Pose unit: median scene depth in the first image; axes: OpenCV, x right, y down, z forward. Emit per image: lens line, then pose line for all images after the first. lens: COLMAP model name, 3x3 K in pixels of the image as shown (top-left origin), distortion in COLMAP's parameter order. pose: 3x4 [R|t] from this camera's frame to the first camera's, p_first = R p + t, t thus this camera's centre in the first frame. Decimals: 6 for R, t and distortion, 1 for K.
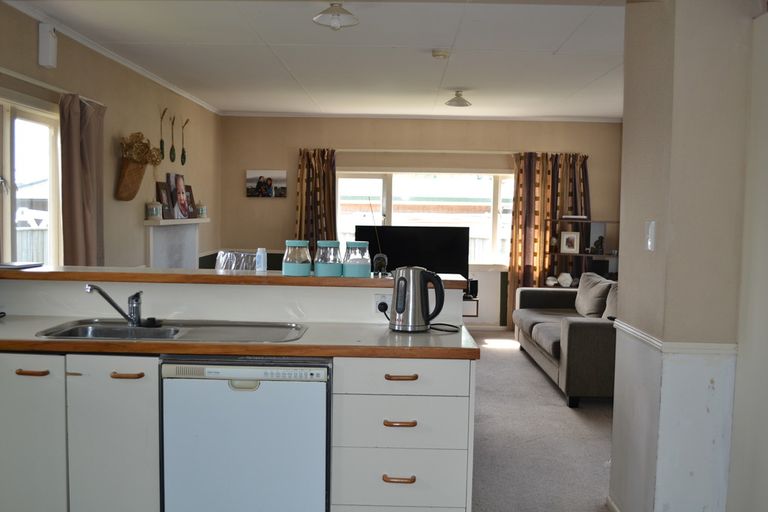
lens RADIAL K [[726.1, 0, 383.6], [0, 726.1, 255.5], [0, 0, 1]] dist [-0.053986, 0.000000]
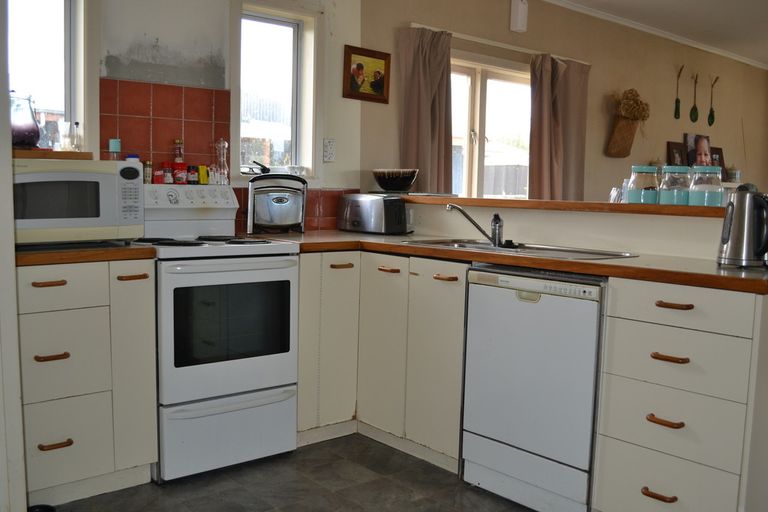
lens RADIAL K [[726.1, 0, 384.7], [0, 726.1, 255.6], [0, 0, 1]] dist [-0.053986, 0.000000]
pose [[0.674443, 0.064463, -0.735508, 0.419207], [-0.052144, 0.997852, 0.039640, 0.091144], [0.736484, 0.011618, 0.676356, 0.156115]]
